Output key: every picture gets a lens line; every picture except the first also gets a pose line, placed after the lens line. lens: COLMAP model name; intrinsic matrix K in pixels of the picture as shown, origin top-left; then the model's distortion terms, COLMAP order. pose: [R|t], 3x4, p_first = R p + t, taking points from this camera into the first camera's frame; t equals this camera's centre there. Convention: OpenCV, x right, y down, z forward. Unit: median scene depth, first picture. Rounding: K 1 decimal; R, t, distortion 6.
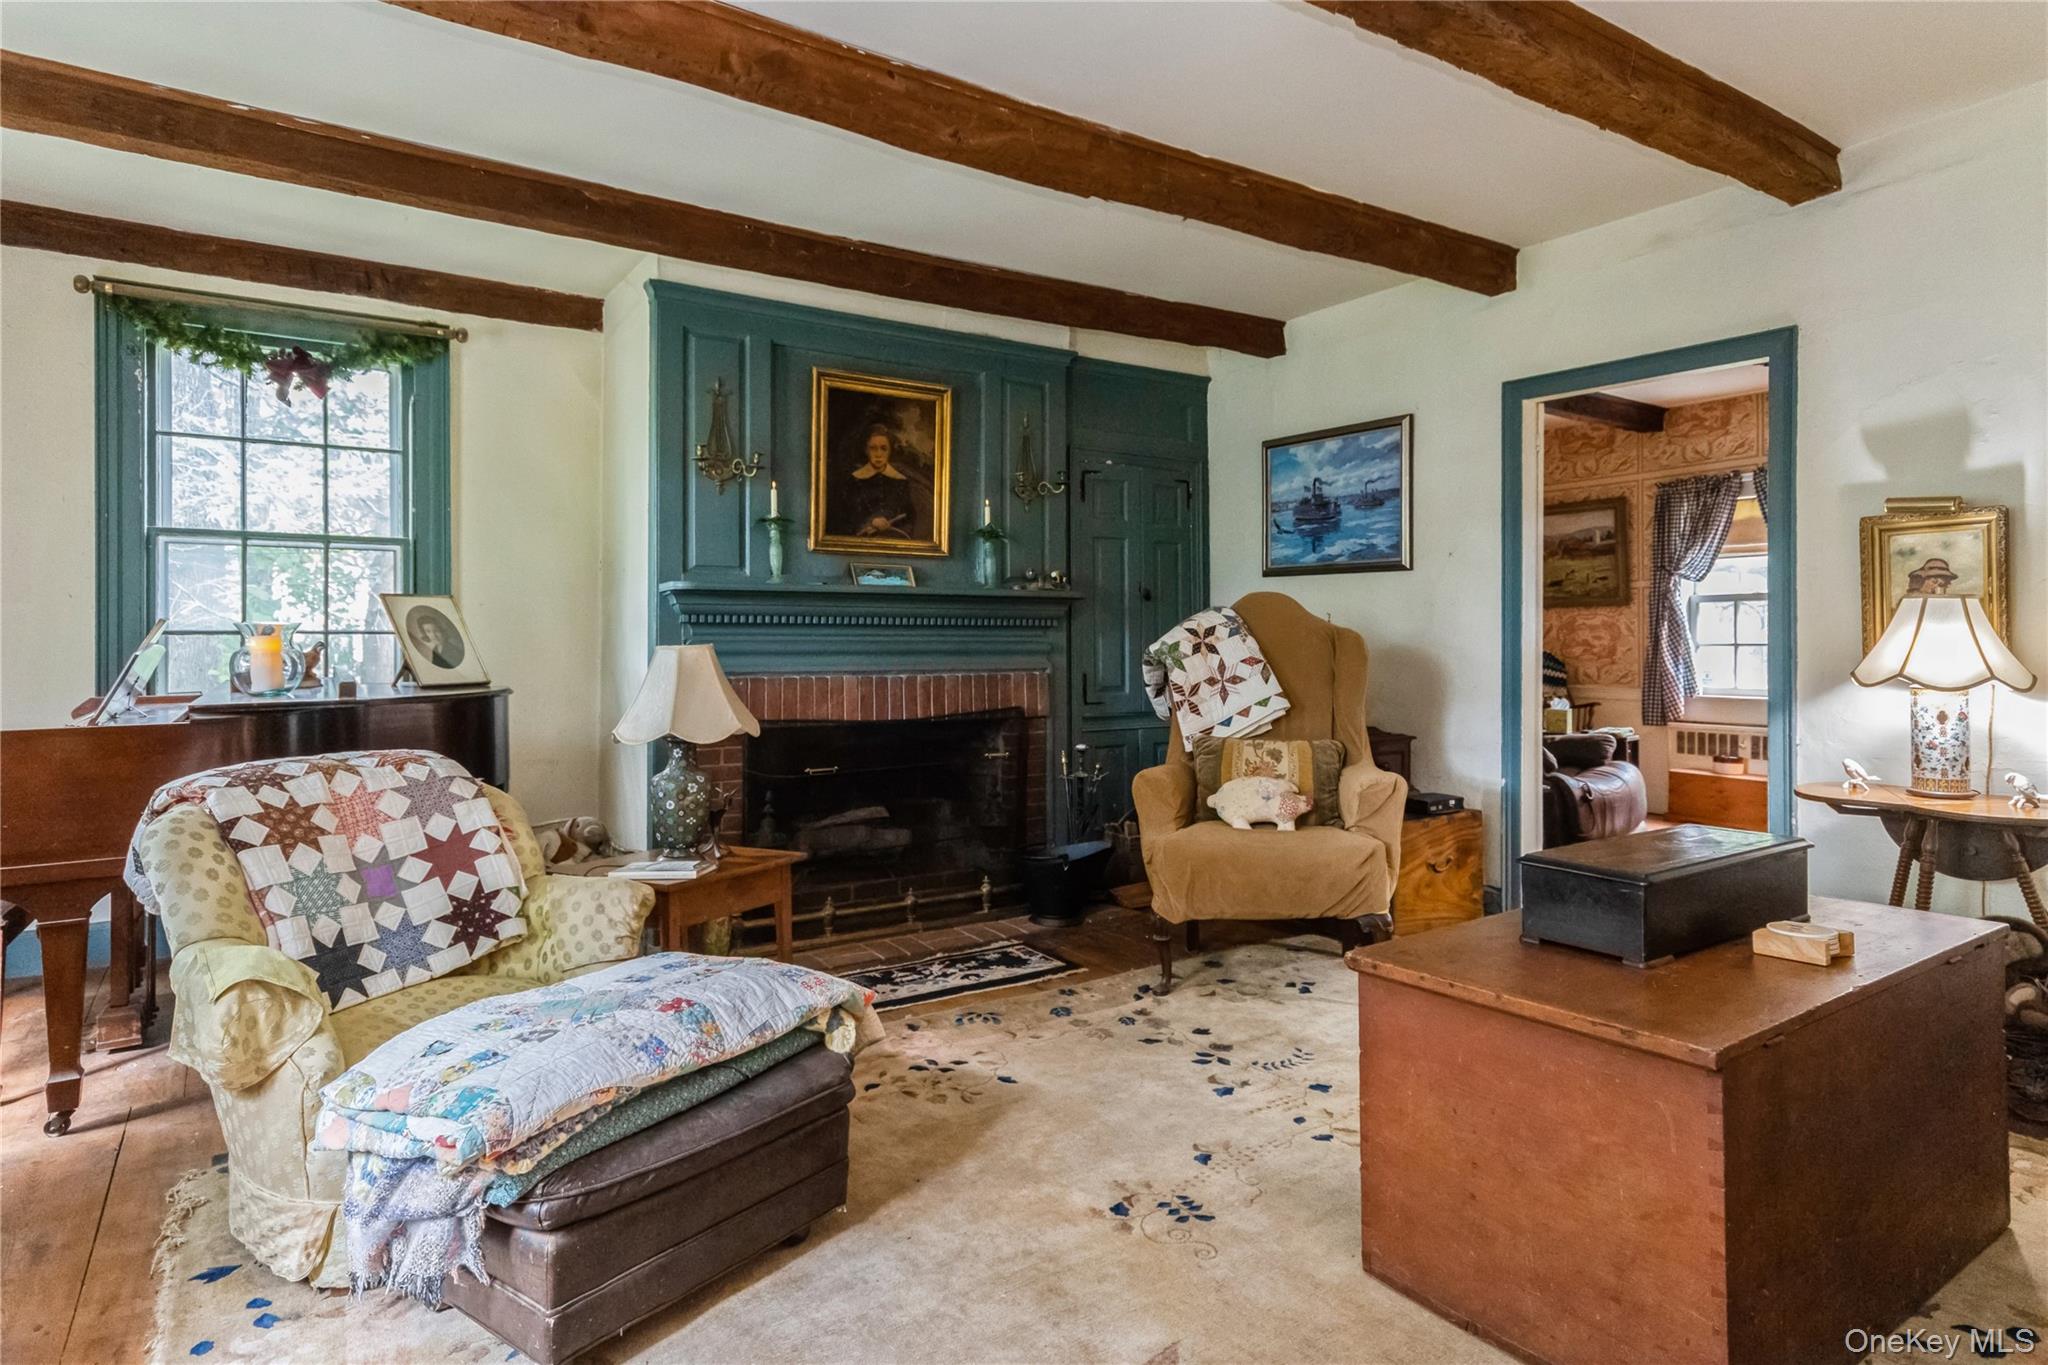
lens RADIAL K [[1121.0, 0, 995.1], [0, 1121.0, 638.5], [0, 0, 1]] dist [0.010185, 0.000681]
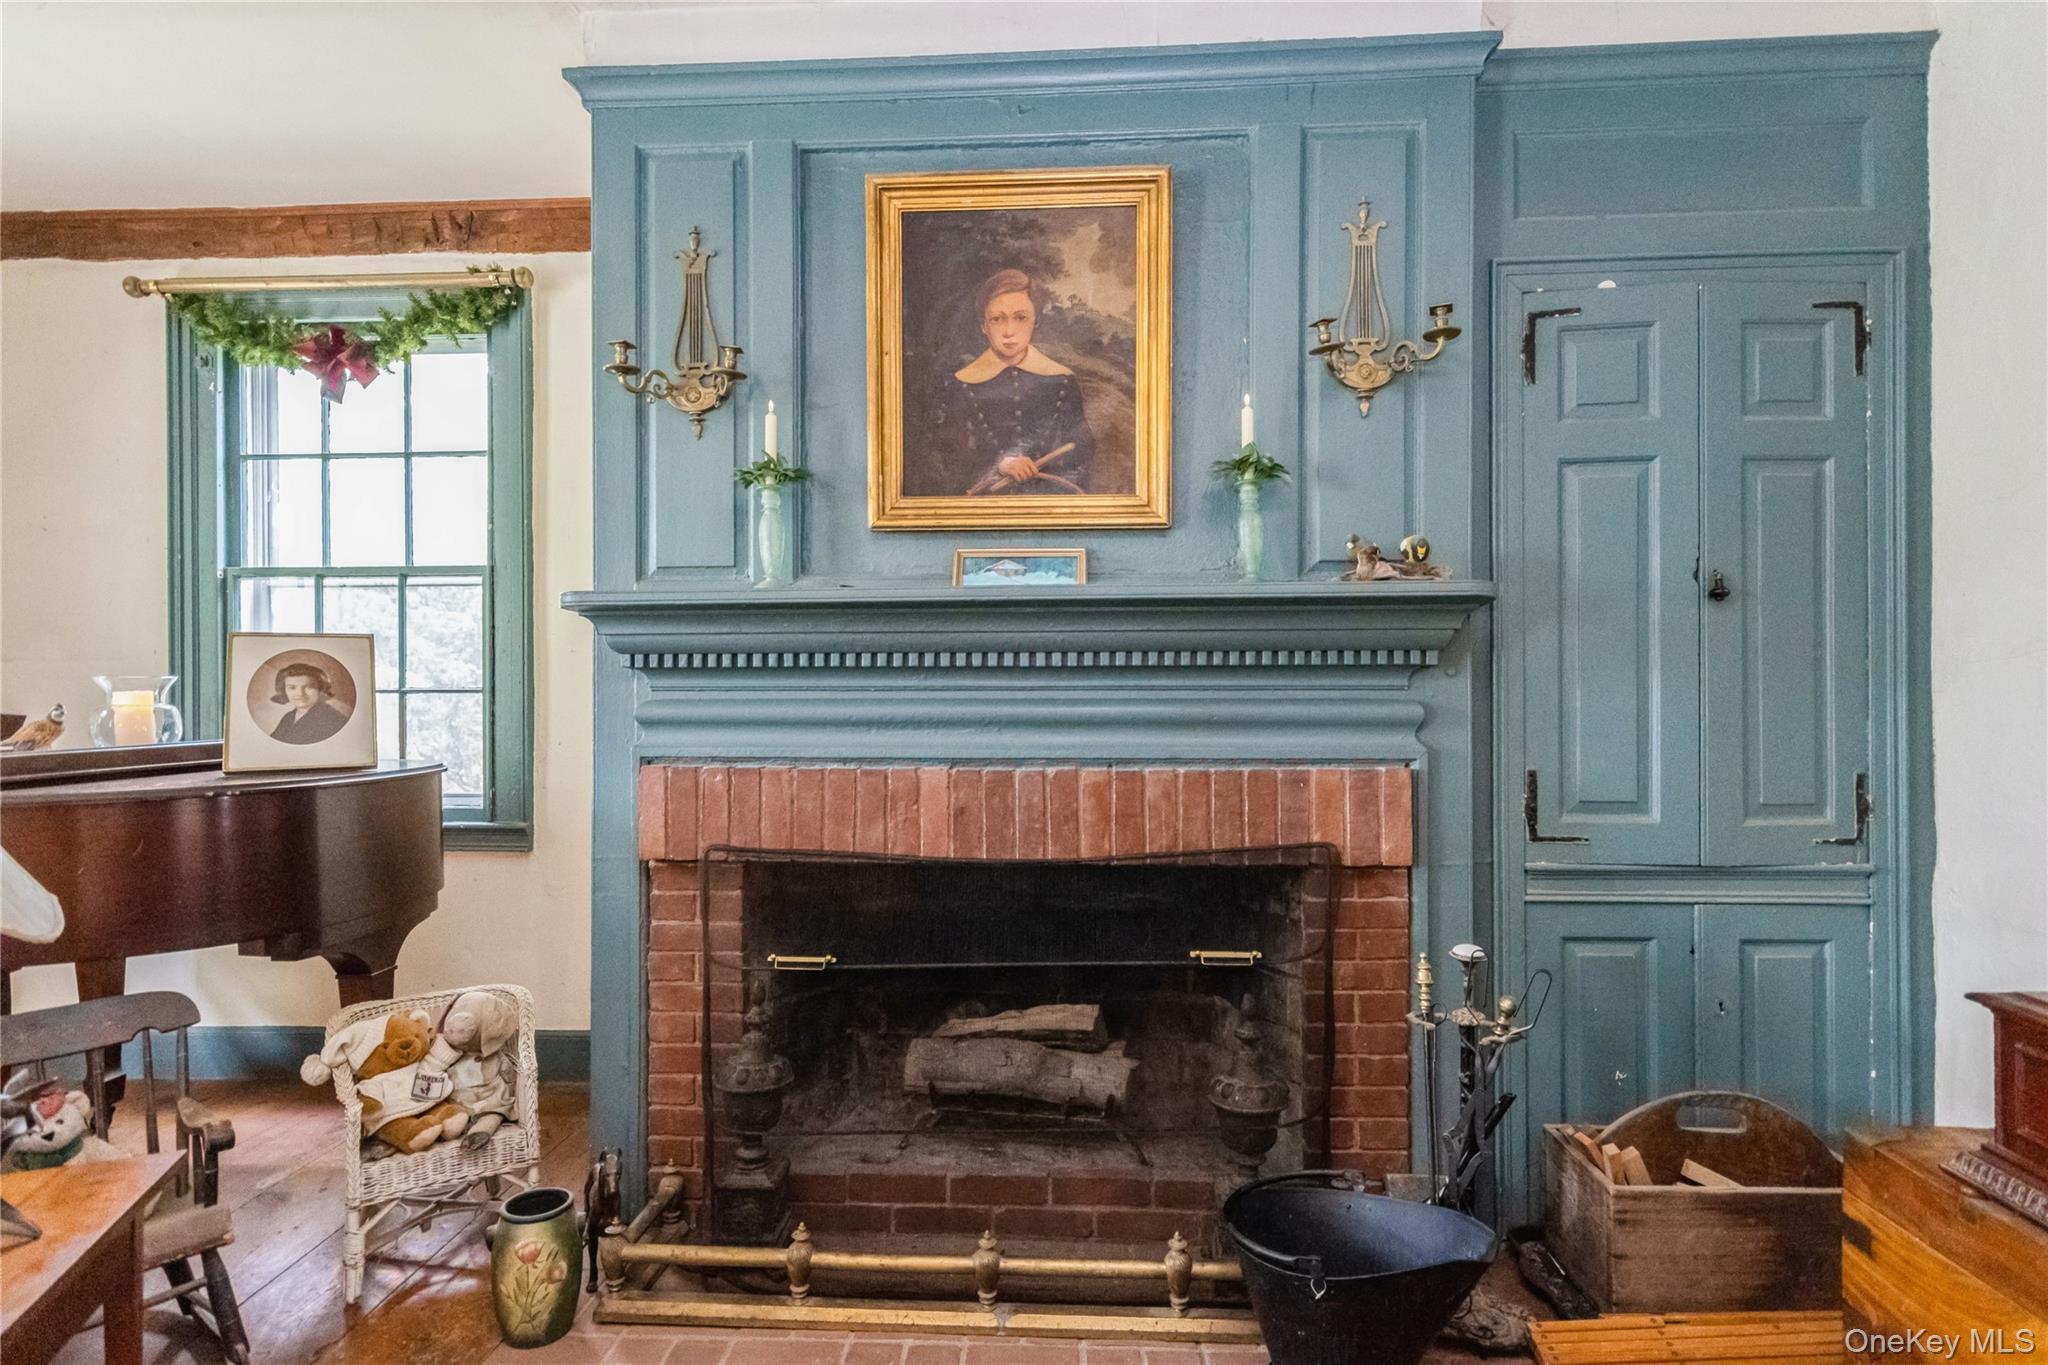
lens RADIAL K [[1057.5, 0, 1016.9], [0, 1057.5, 709.3], [0, 0, 1]] dist [0.007309, -0.000644]
pose [[0.817555, 0.002460, -0.575846, 0.180077], [0.005350, 0.999915, 0.011867, 0.000970], [0.575826, -0.012783, 0.817472, 0.630507]]
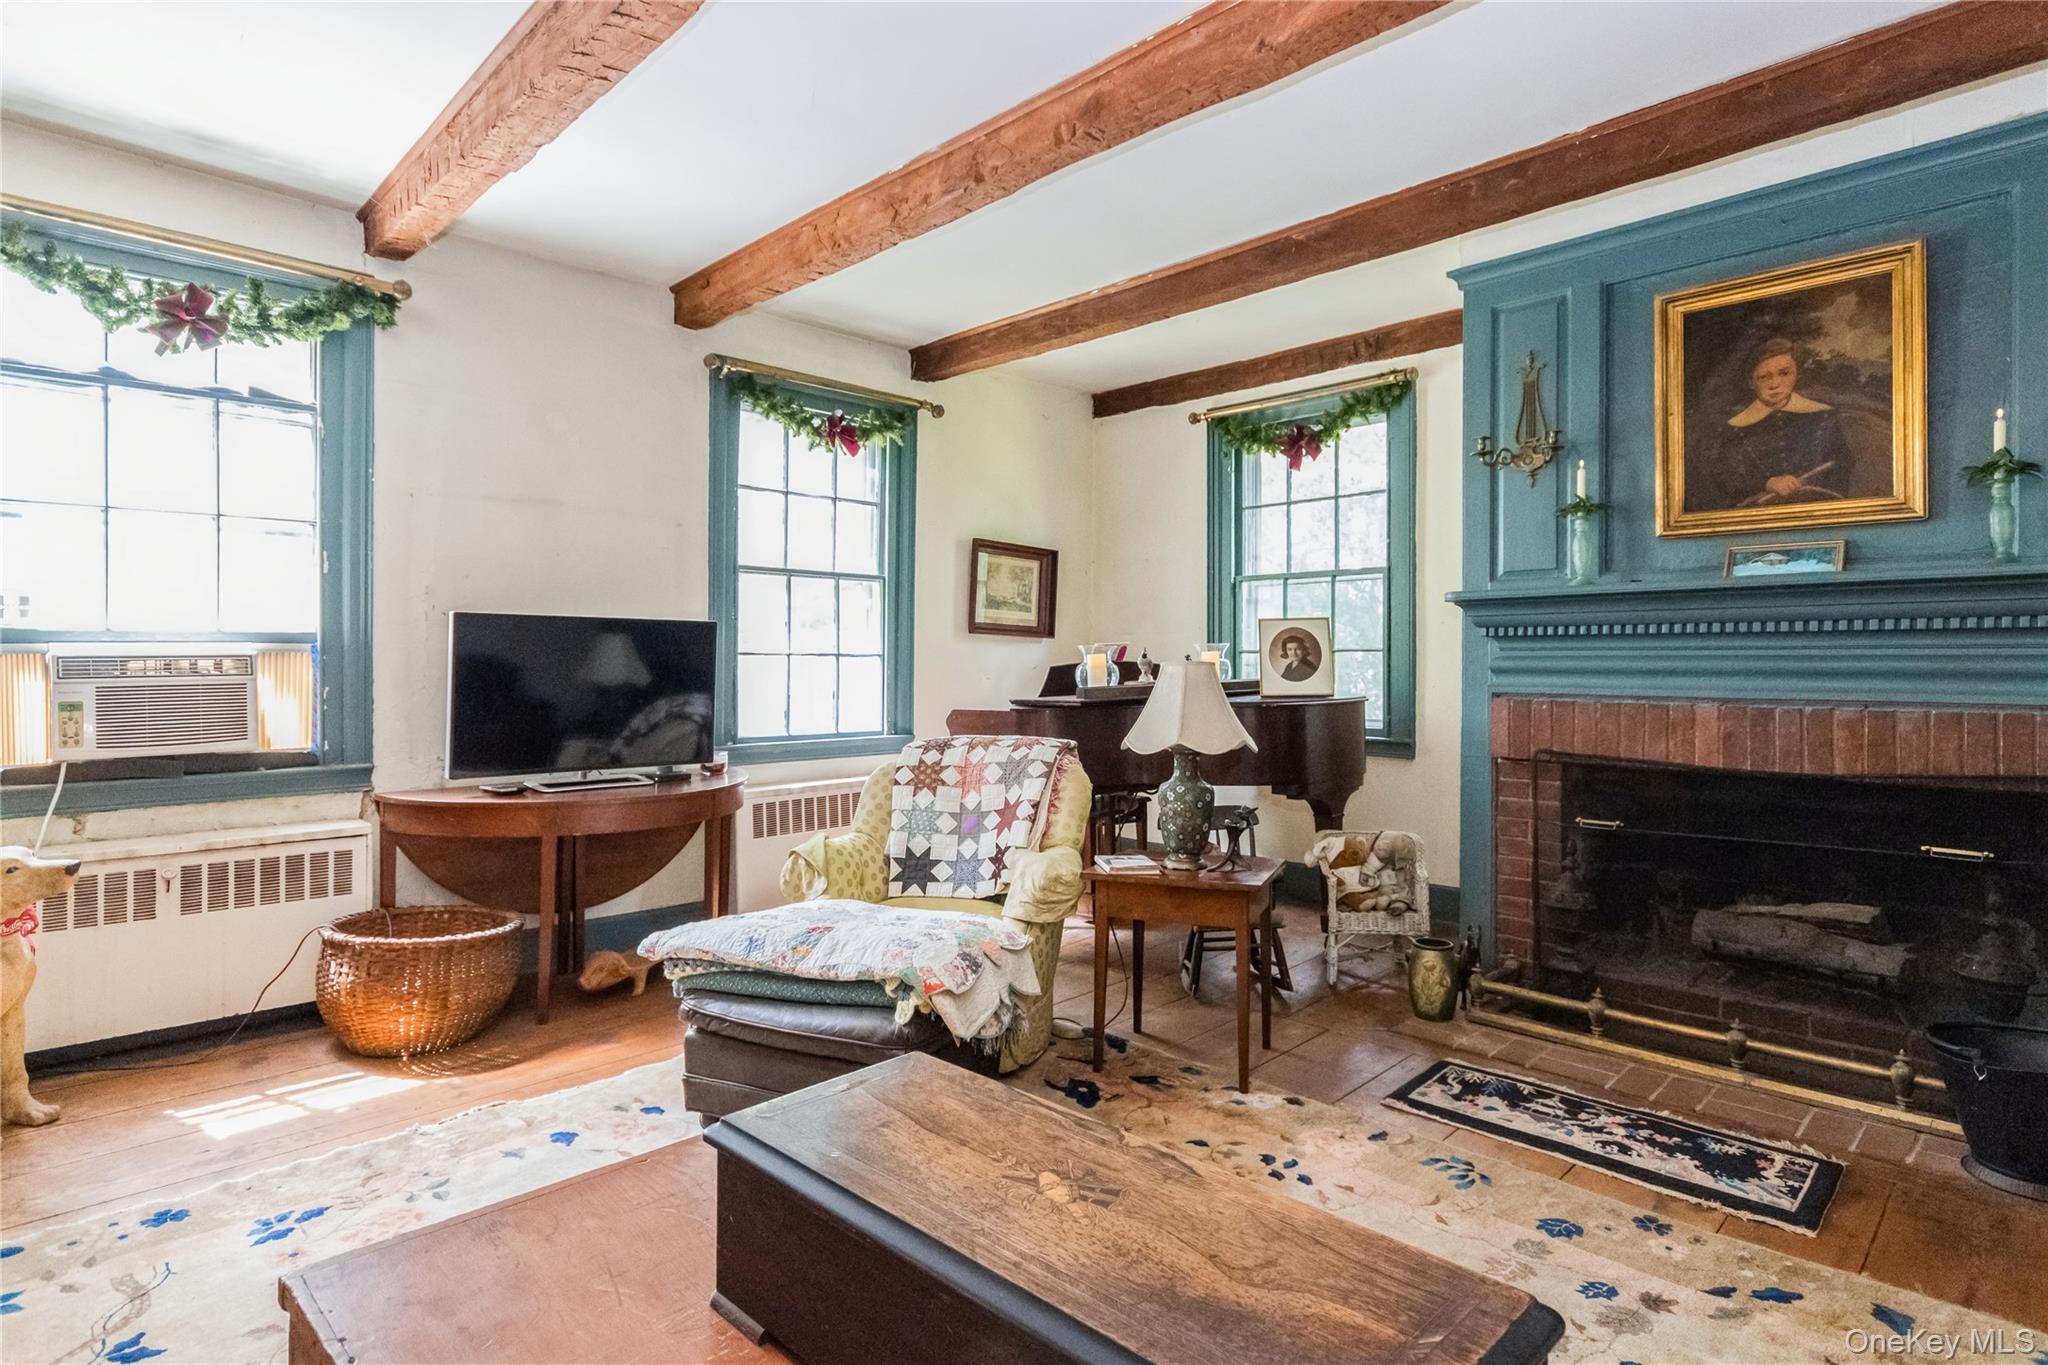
lens RADIAL K [[1057.5, 0, 1039.9], [0, 1057.5, 658.9], [0, 0, 1]] dist [0.007309, -0.000644]
pose [[0.217520, -0.000851, -0.976056, 0.447010], [0.006376, 0.999980, 0.000549, 0.000882], [0.976035, -0.006343, 0.217521, 0.433309]]
